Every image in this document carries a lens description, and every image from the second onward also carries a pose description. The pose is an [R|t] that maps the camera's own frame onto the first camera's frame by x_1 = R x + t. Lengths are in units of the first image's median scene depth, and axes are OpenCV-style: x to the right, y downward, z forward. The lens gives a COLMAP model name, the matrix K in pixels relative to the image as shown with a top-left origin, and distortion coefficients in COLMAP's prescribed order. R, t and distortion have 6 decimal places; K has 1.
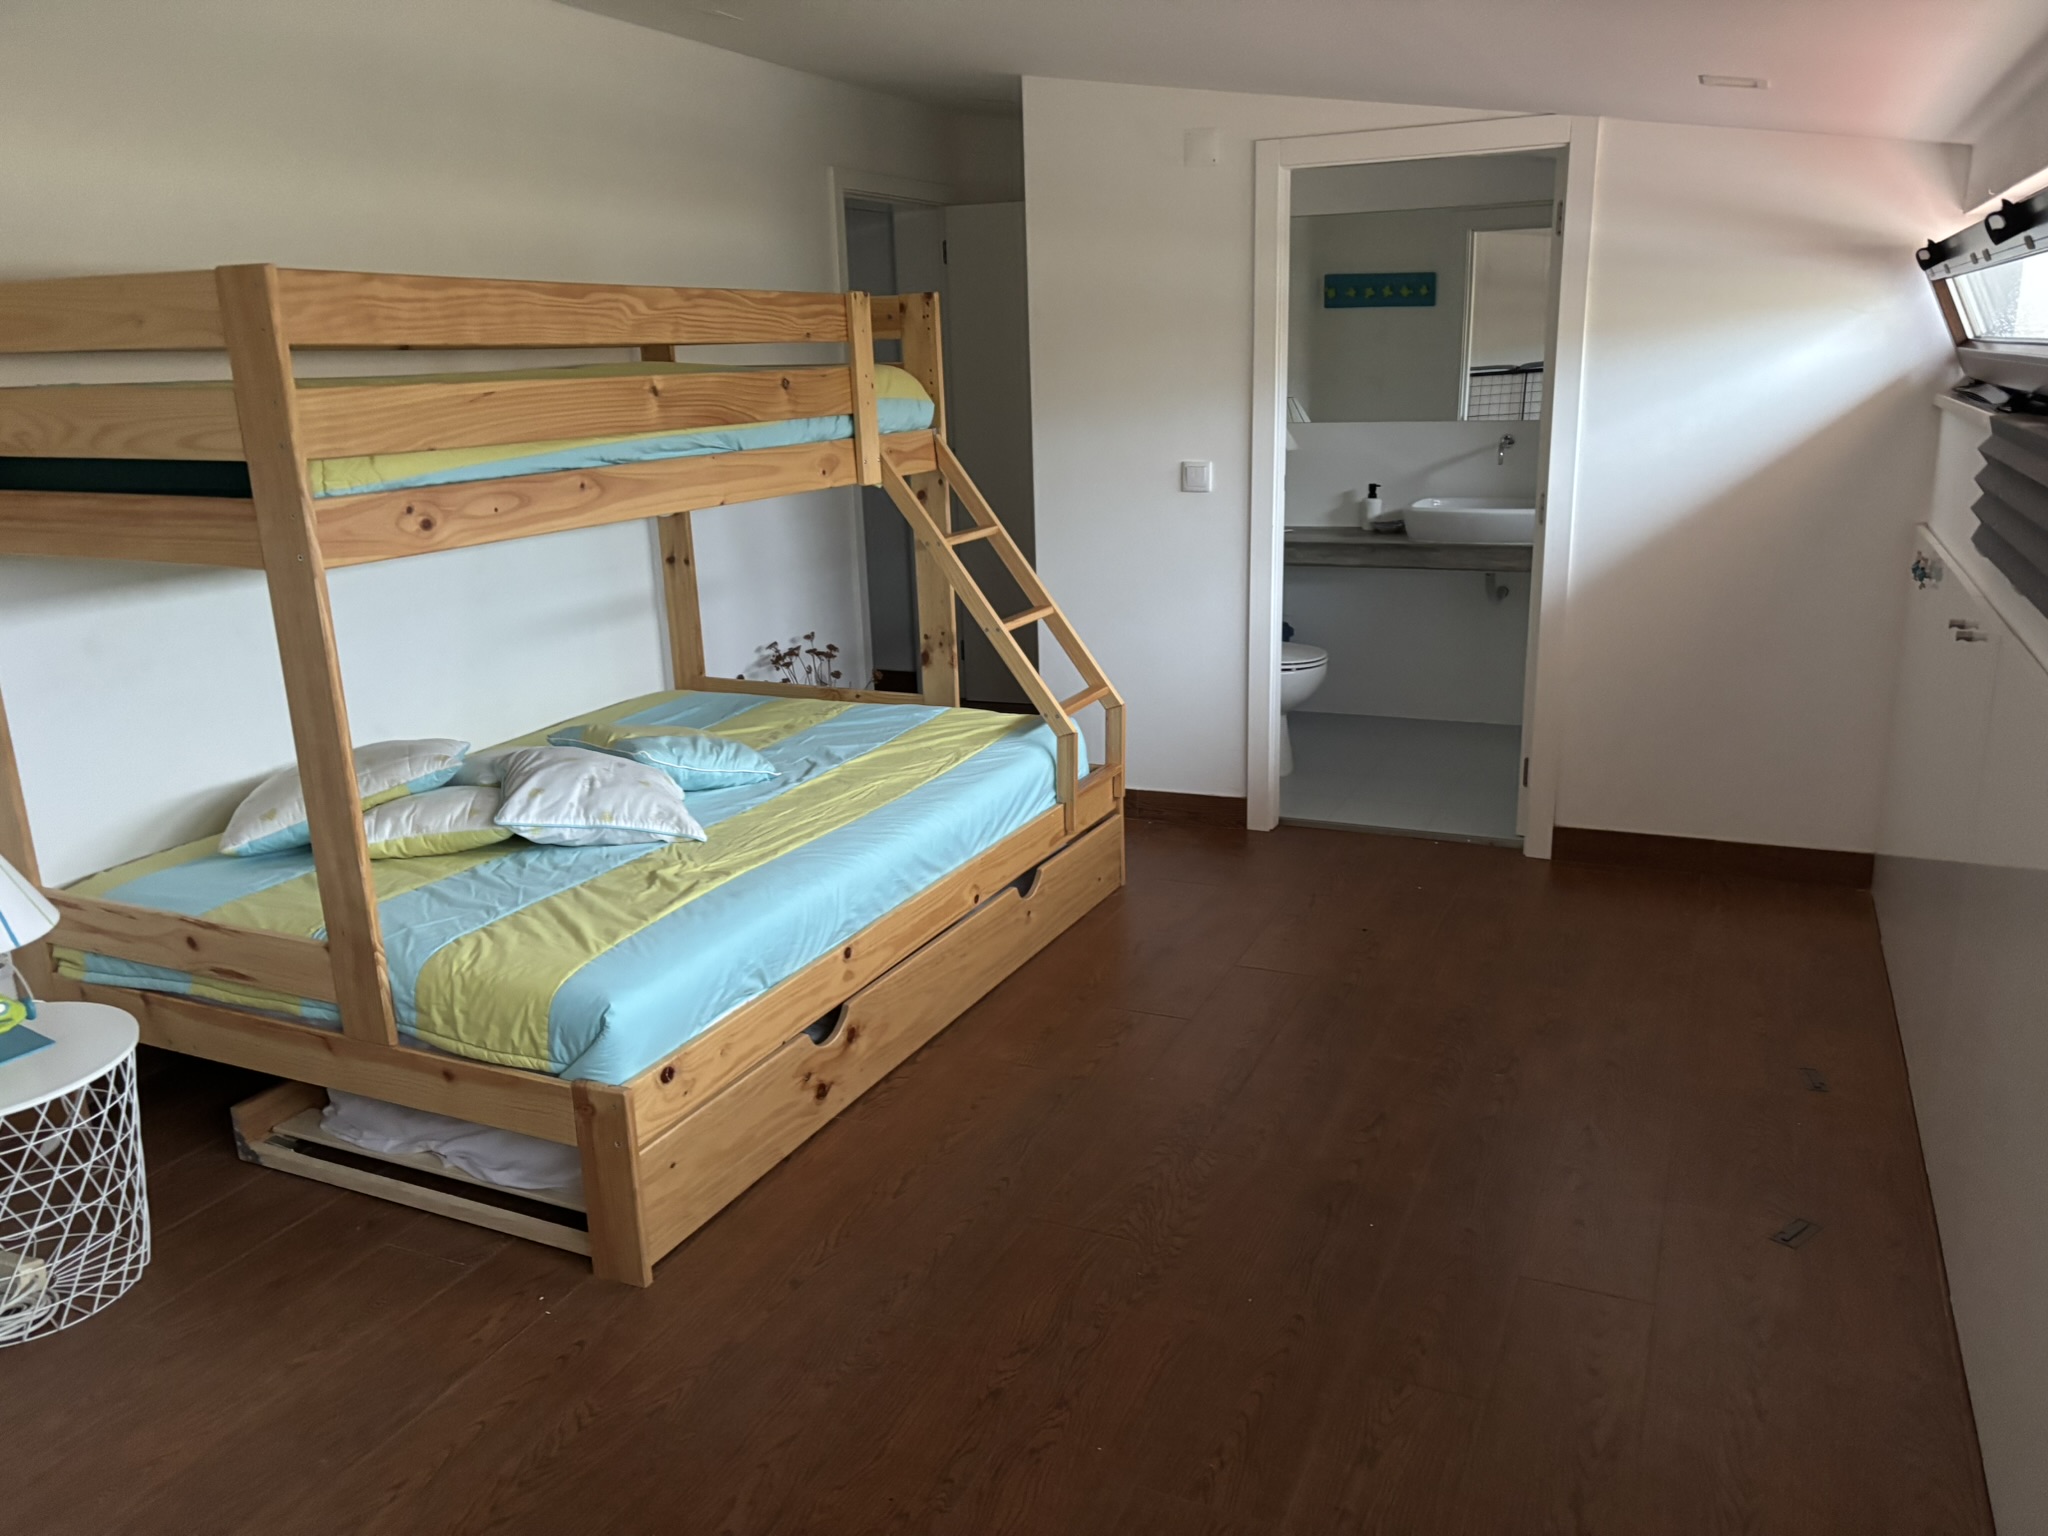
lens RADIAL K [[1513.3, 0, 1038.2], [0, 1513.3, 772.3], [0, 0, 1]] dist [0.100510, -0.121310]
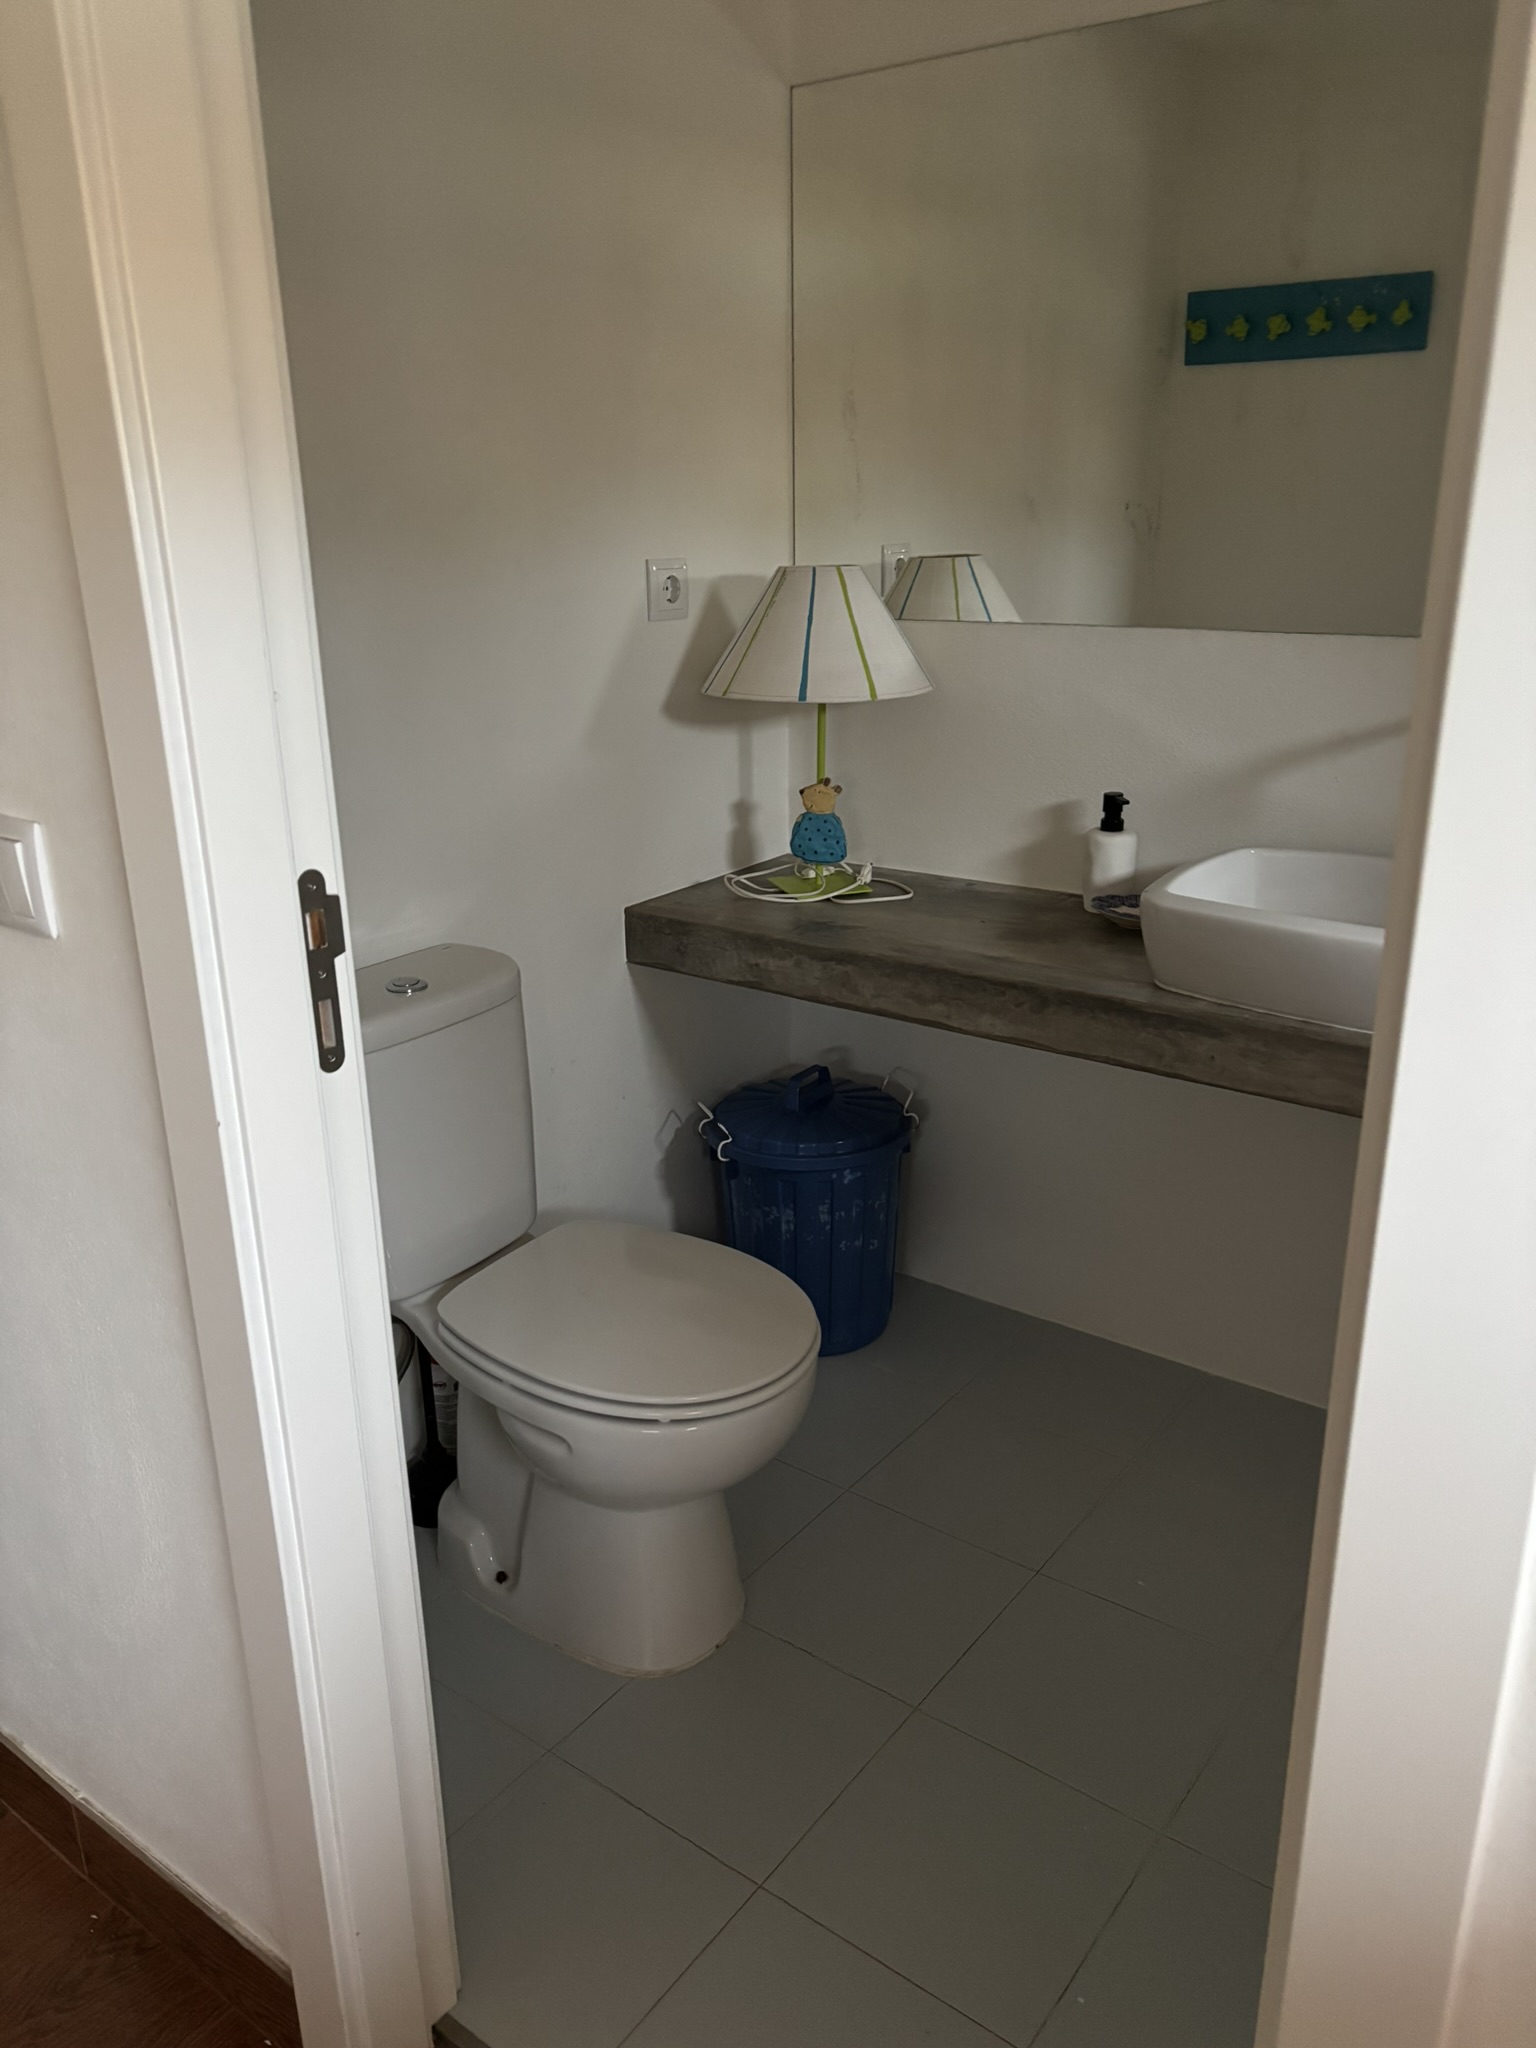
lens RADIAL K [[1528.0, 0, 768.0], [0, 1528.0, 1024.0], [0, 0, 1]] dist [0.104280, 0.001593]
pose [[0.978498, 0.081632, -0.189417, 0.268621], [-0.070057, 0.995289, 0.067027, -0.191769], [0.193996, -0.052316, 0.979606, 0.760789]]
